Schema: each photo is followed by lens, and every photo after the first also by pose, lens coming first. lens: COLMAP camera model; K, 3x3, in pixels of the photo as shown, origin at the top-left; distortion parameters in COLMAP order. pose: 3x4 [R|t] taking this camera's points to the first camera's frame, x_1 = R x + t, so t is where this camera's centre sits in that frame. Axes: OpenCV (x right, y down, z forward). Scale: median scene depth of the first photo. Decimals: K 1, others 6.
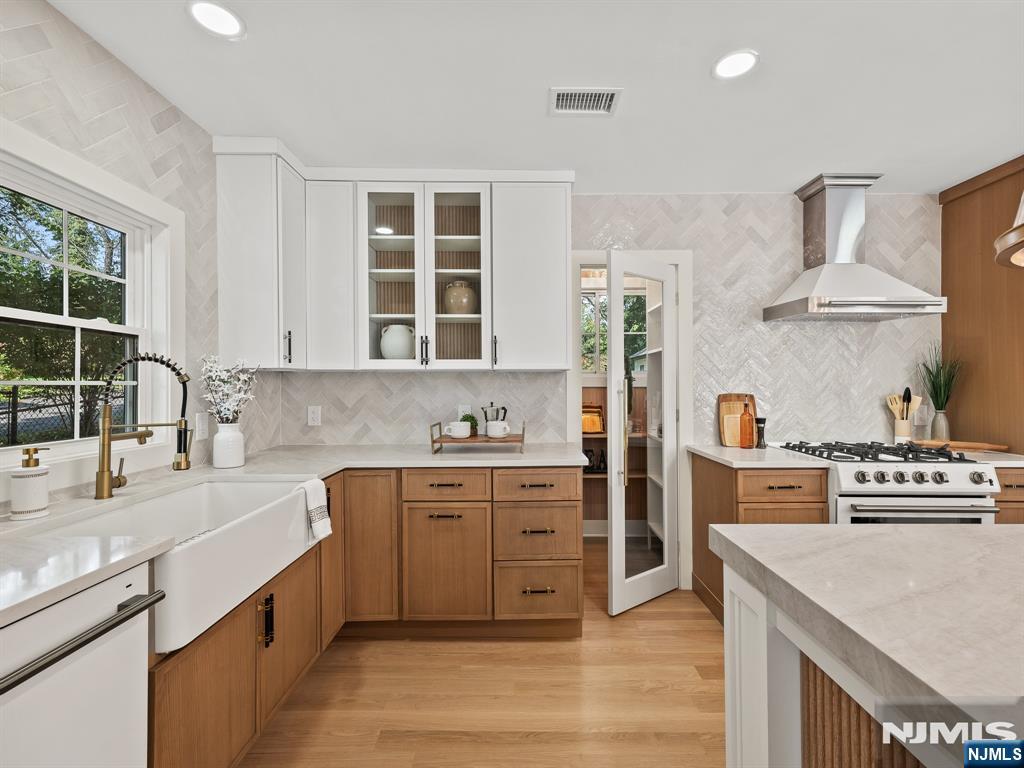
lens RADIAL K [[473.2, 0, 512.0], [0, 473.2, 384.0], [0, 0, 1]] dist [0.000841, 0.000235]
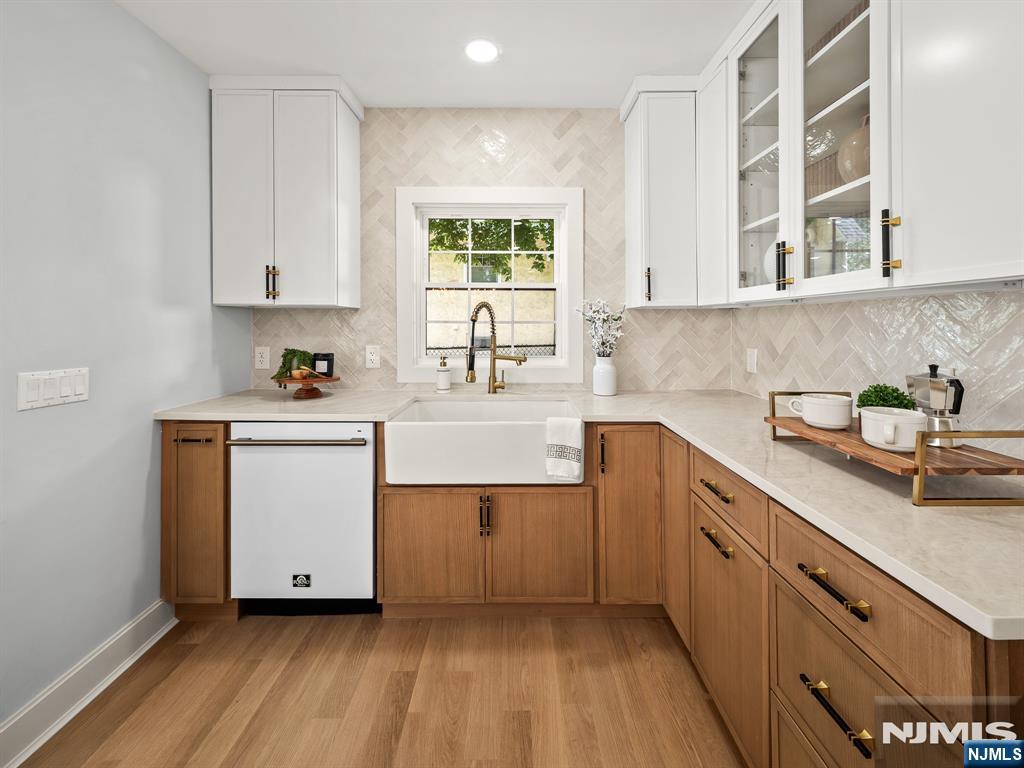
lens RADIAL K [[418.4, 0, 523.0], [0, 418.4, 326.2], [0, 0, 1]] dist [0.009891, -0.000031]
pose [[0.014565, 0.006922, -0.999870, 0.383962], [0.002478, 0.999973, 0.006958, 0.000853], [0.999891, -0.002579, 0.014547, 0.728667]]
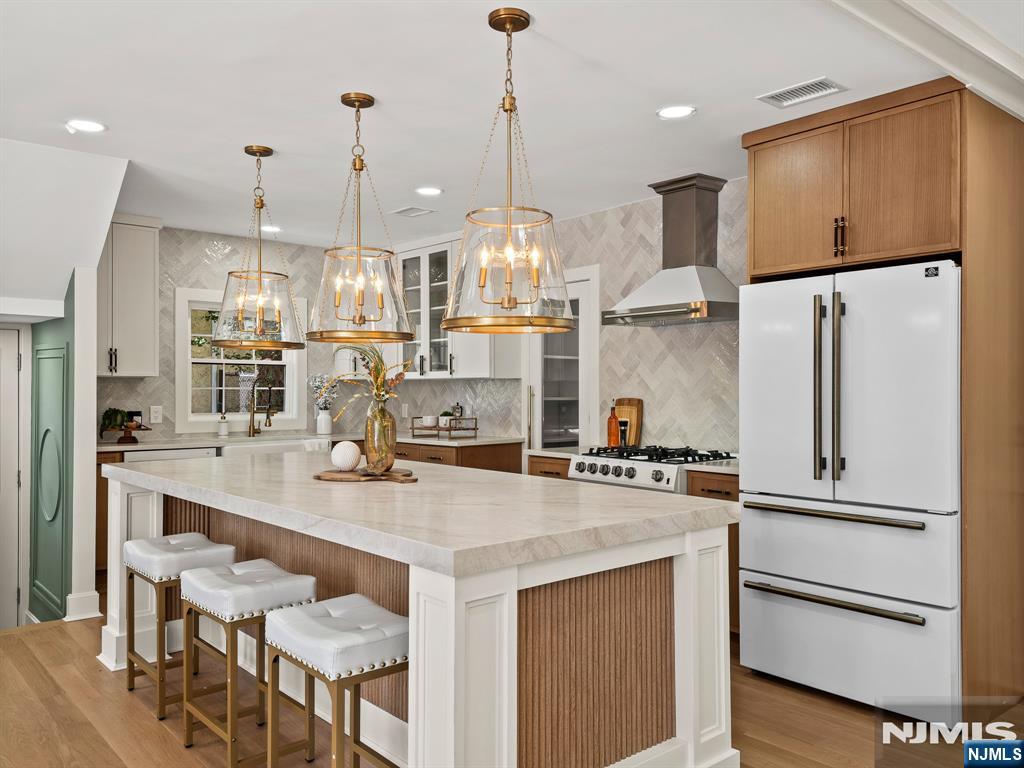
lens RADIAL K [[800.0, 0, 512.0], [0, 800.0, 384.0], [0, 0, 1]] dist [0.003632, 0.001177]
pose [[0.647930, -0.004452, -0.761687, 2.033724], [0.001224, 0.999988, -0.004803, -0.002588], [0.761699, 0.002180, 0.647927, -0.404580]]
